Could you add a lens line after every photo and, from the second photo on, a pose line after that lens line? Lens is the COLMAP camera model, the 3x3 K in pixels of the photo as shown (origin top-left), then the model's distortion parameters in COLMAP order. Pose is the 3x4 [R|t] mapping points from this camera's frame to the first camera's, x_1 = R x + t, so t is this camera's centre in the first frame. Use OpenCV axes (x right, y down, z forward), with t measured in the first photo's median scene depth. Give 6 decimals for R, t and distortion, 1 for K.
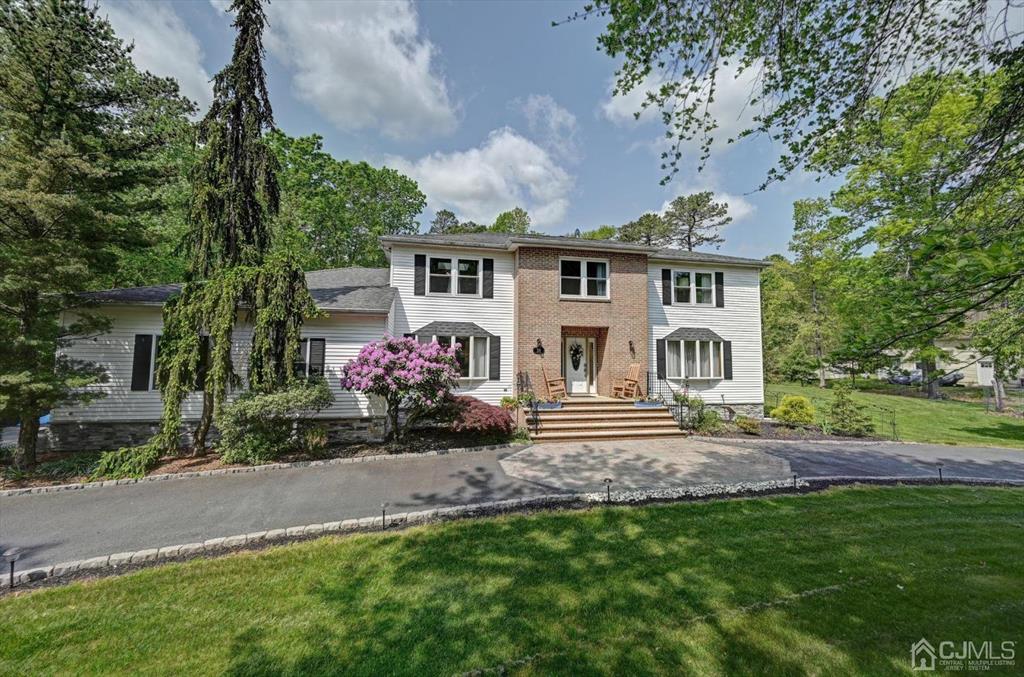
lens RADIAL K [[412.2, 0, 513.9], [0, 412.2, 332.4], [0, 0, 1]] dist [-0.001985, 0.000267]
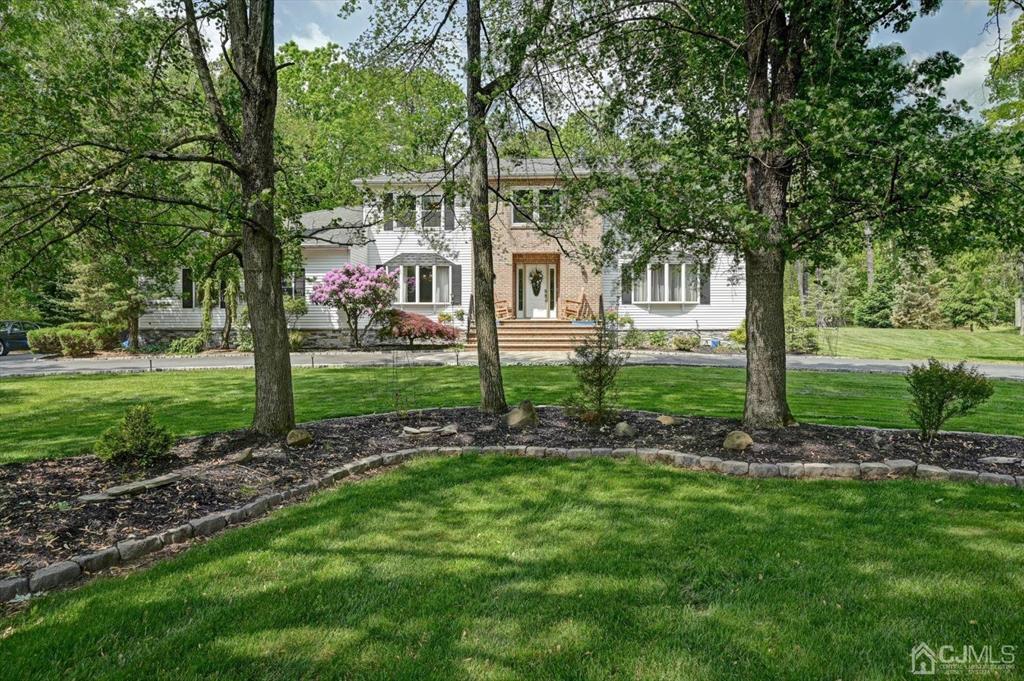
lens RADIAL K [[652.1, 0, 511.0], [0, 652.1, 340.6], [0, 0, 1]] dist [-0.004963, -0.001930]
pose [[0.967513, -0.004158, -0.252786, 0.526335], [0.027273, 0.995746, 0.088007, 0.060521], [0.251344, -0.092043, 0.963511, -0.637520]]
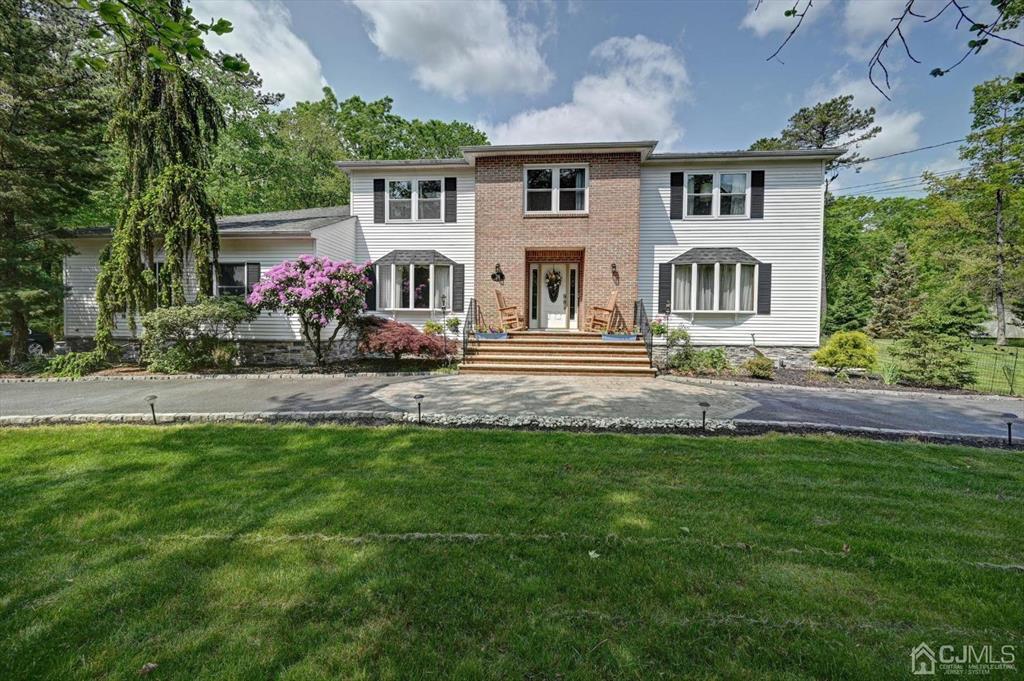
lens RADIAL K [[409.5, 0, 510.5], [0, 409.5, 340.5], [0, 0, 1]] dist [-0.002833, 0.000732]
pose [[0.957202, 0.011661, -0.289187, 0.327769], [0.017624, 0.994986, 0.098454, 0.090166], [0.288885, -0.099337, 0.952196, 0.154086]]
